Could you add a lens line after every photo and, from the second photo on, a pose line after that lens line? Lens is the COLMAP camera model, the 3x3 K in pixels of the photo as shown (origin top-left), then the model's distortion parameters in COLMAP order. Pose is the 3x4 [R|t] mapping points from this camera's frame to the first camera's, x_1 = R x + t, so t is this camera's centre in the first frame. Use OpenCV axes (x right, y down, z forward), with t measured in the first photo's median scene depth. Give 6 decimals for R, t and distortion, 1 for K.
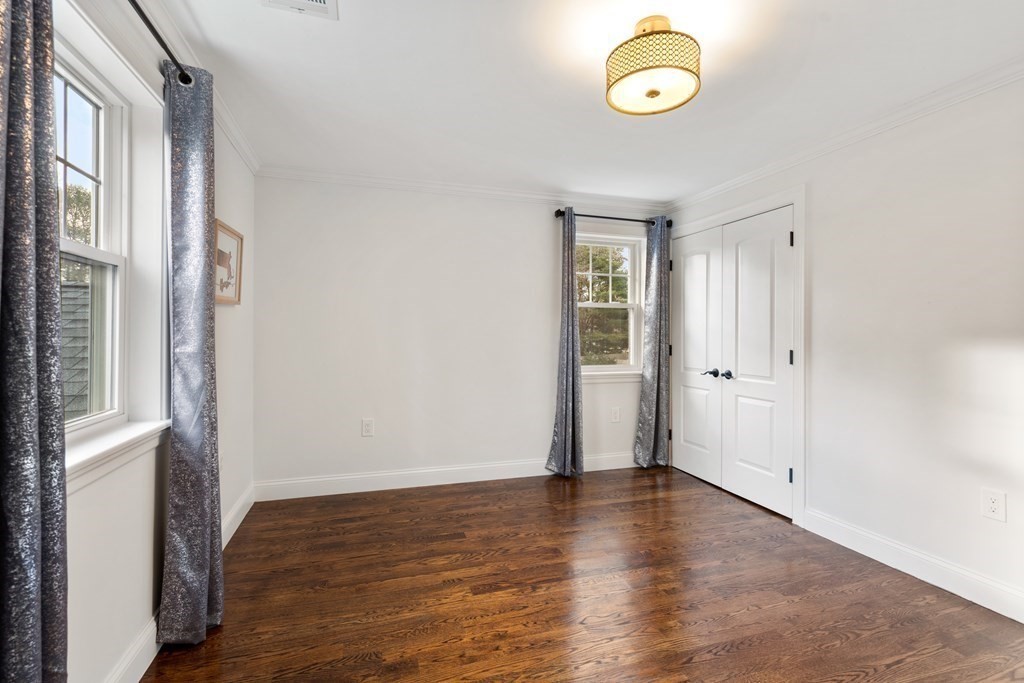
lens RADIAL K [[459.5, 0, 514.4], [0, 459.5, 334.9], [0, 0, 1]] dist [-0.007594, 0.003677]
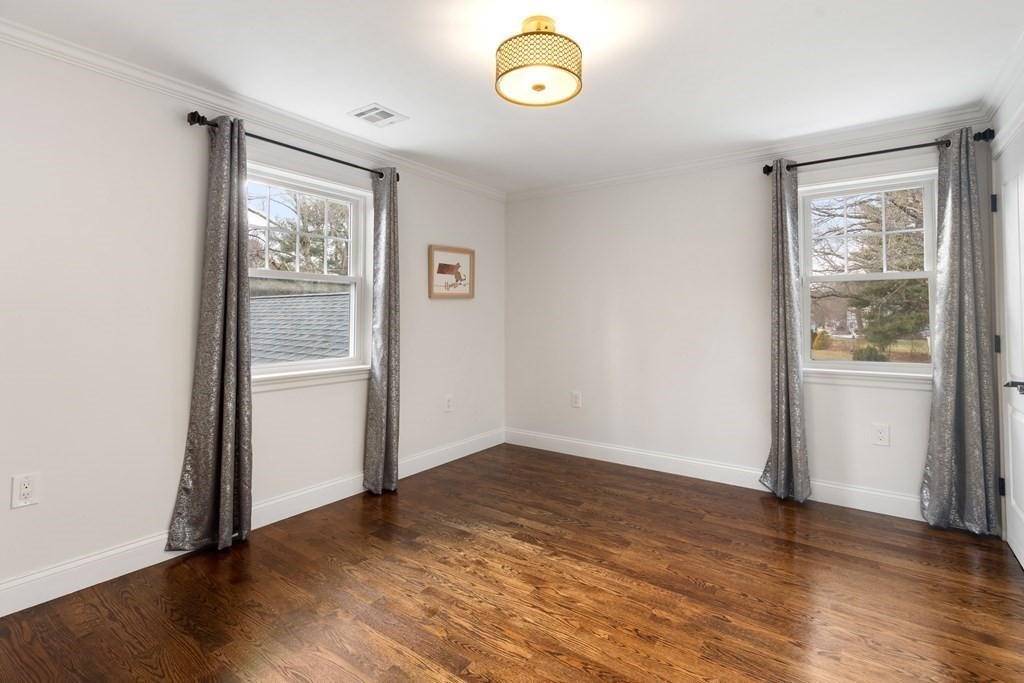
lens RADIAL K [[459.5, 0, 487.1], [0, 459.5, 307.1], [0, 0, 1]] dist [-0.007594, 0.003677]
pose [[0.606827, -0.020632, -0.794566, 0.643180], [-0.000527, 0.999652, -0.026360, 0.001586], [0.794834, 0.016415, 0.606606, 0.169424]]
